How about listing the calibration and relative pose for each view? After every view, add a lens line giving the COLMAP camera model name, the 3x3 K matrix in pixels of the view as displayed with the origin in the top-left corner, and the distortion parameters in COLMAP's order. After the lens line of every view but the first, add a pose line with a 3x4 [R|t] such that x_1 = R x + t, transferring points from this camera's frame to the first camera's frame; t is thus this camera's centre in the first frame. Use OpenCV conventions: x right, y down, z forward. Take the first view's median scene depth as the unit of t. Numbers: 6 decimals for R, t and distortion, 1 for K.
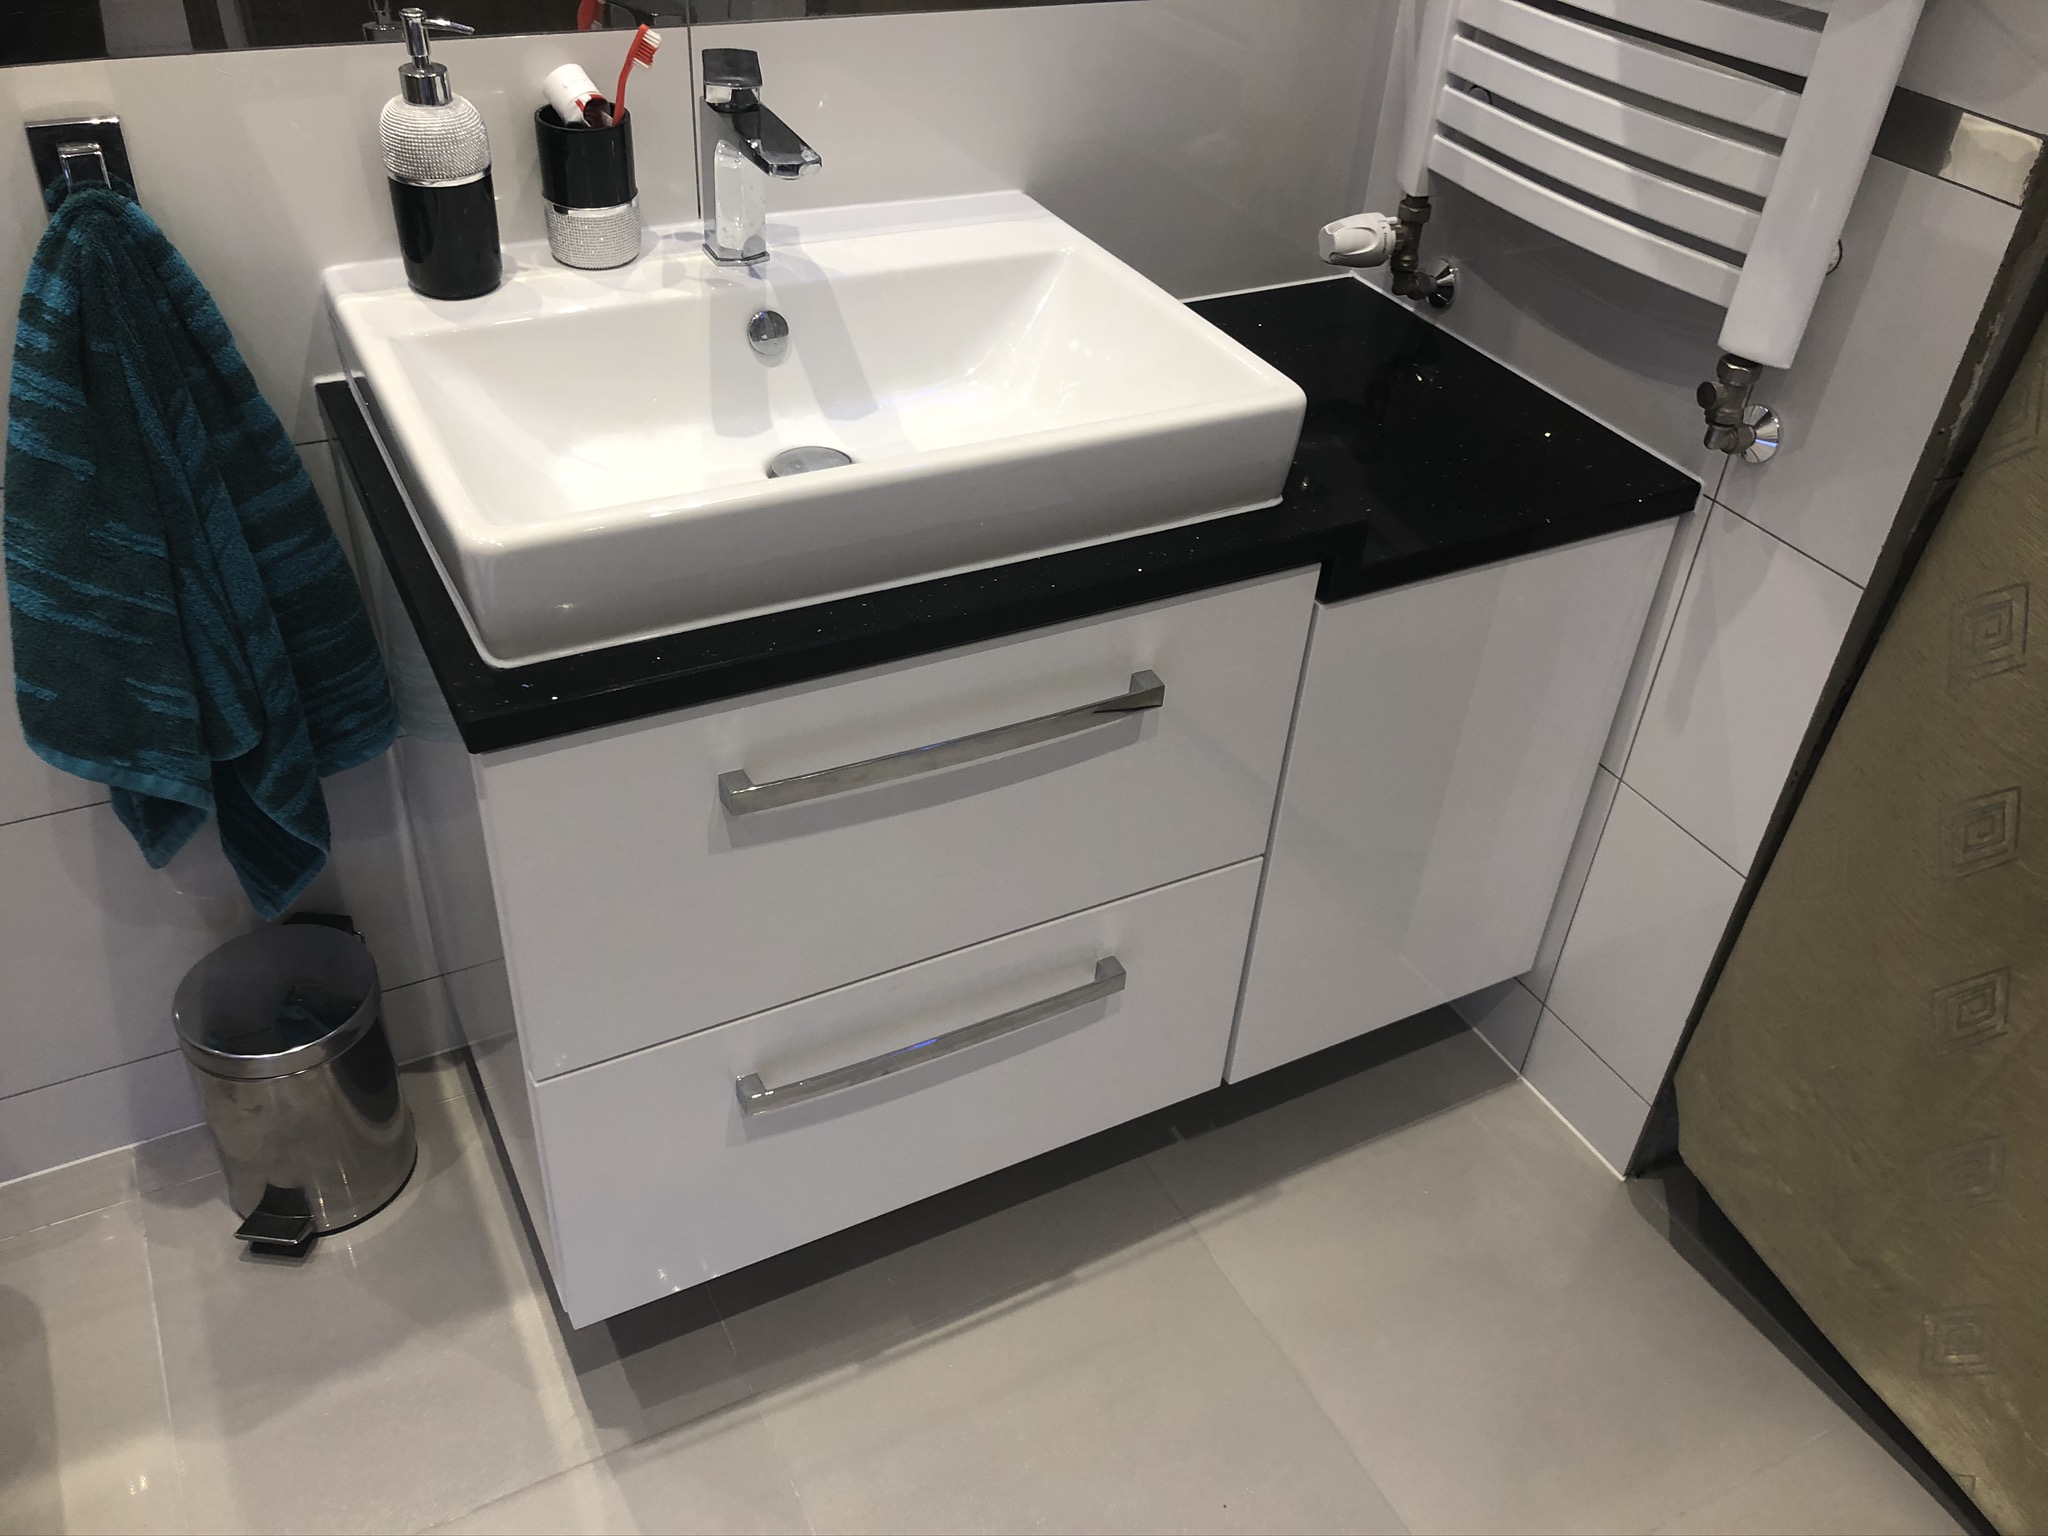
lens RADIAL K [[1682.6, 0, 1000.4], [0, 1682.6, 764.2], [0, 0, 1]] dist [0.039932, 0.000379]
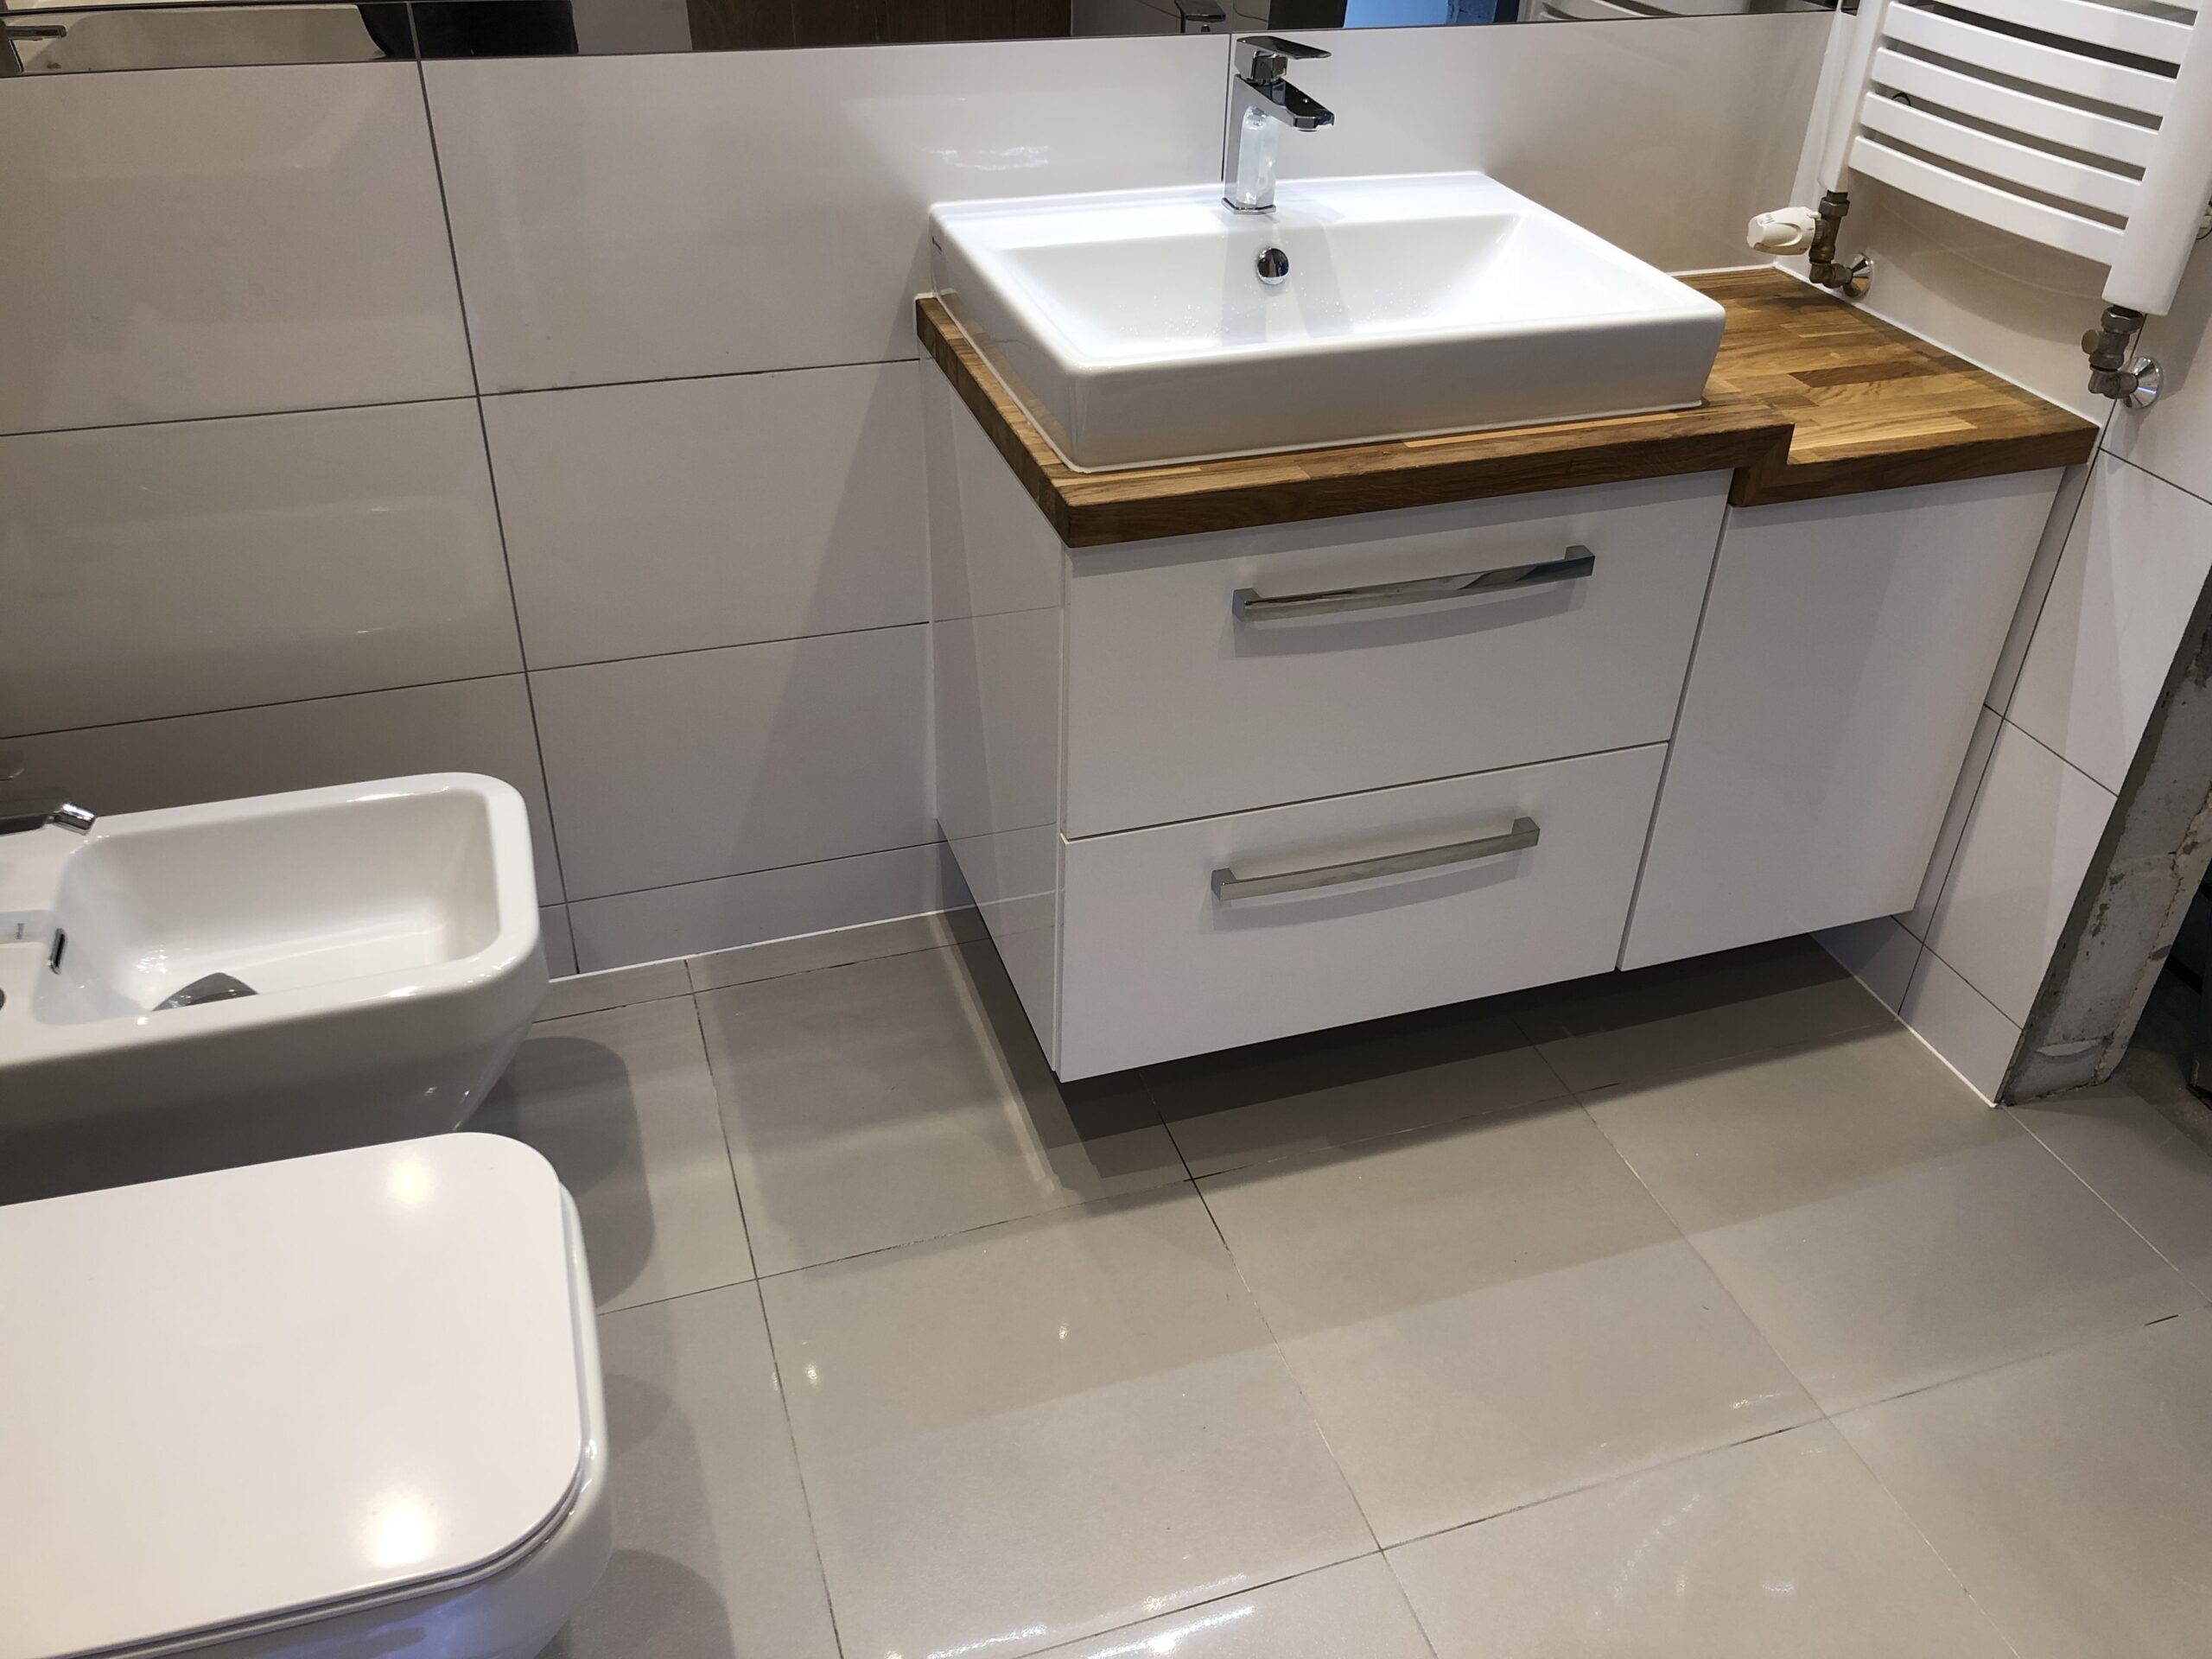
lens RADIAL K [[1826.2, 0, 1121.0], [0, 1826.2, 830.5], [0, 0, 1]] dist [0.051836, -0.061353]
pose [[0.990972, 0.058476, -0.120645, -0.058410], [-0.063810, 0.997126, -0.040830, 0.192405], [0.117910, 0.048159, 0.991856, -0.277736]]
